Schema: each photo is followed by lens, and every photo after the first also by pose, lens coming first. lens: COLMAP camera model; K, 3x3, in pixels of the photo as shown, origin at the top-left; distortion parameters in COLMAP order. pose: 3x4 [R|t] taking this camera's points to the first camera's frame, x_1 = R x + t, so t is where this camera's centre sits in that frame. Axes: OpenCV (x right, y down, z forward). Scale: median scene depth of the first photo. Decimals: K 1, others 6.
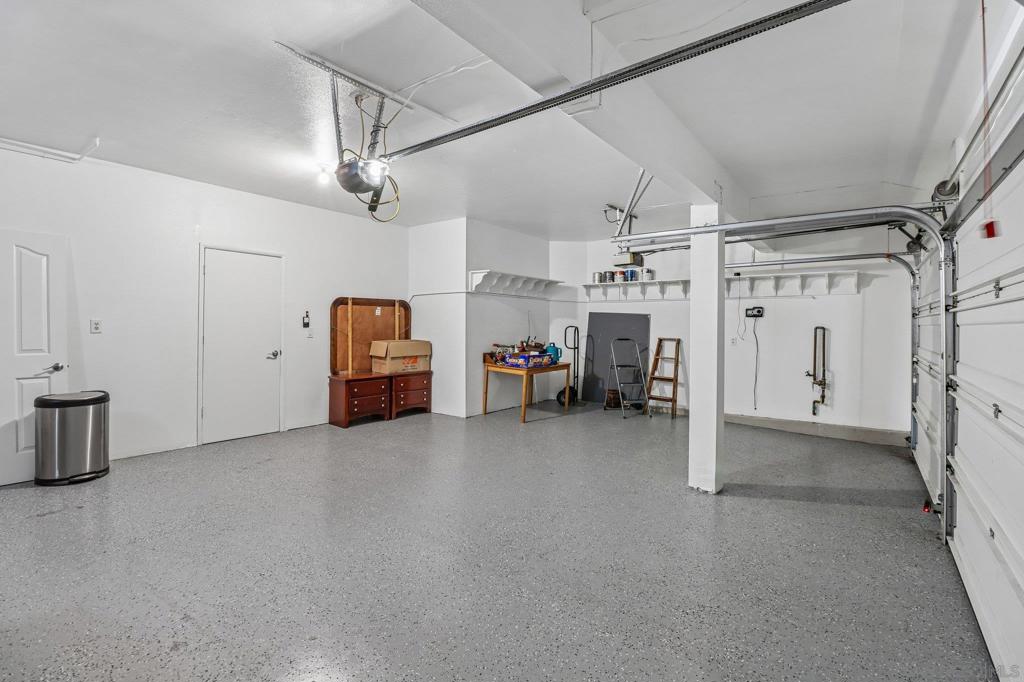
lens RADIAL K [[478.0, 0, 515.2], [0, 478.0, 332.3], [0, 0, 1]] dist [0.005122, -0.003930]
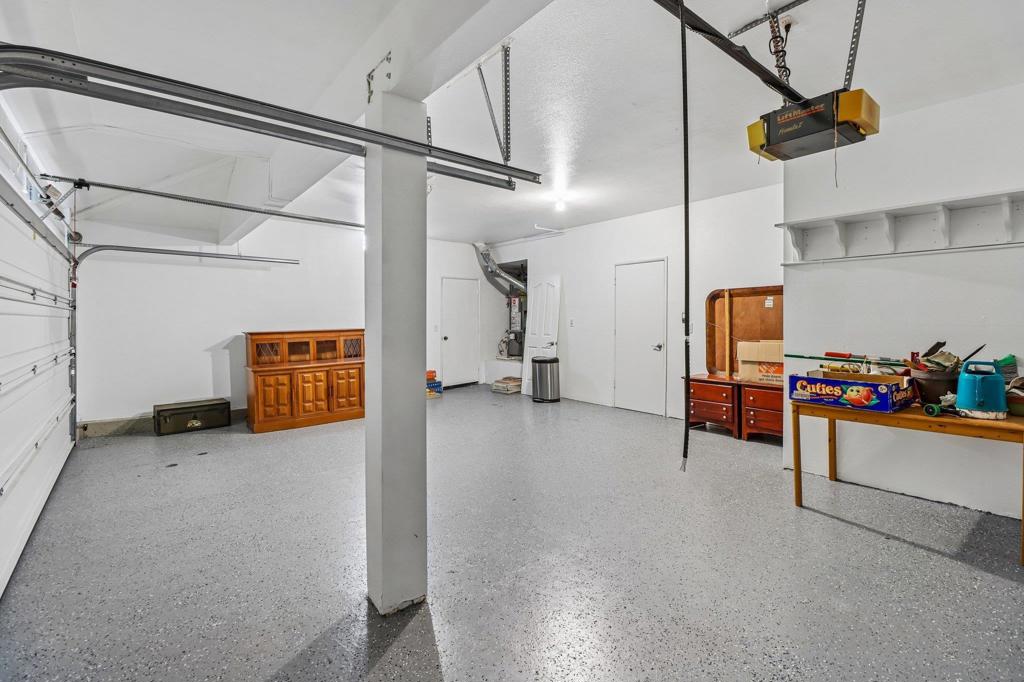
lens RADIAL K [[478.0, 0, 517.1], [0, 478.0, 332.6], [0, 0, 1]] dist [0.005122, -0.003930]
pose [[-0.257560, 0.015720, -0.966135, 0.611014], [-0.012913, 0.999722, 0.019709, -0.005039], [0.966176, 0.017552, -0.257285, 0.856954]]
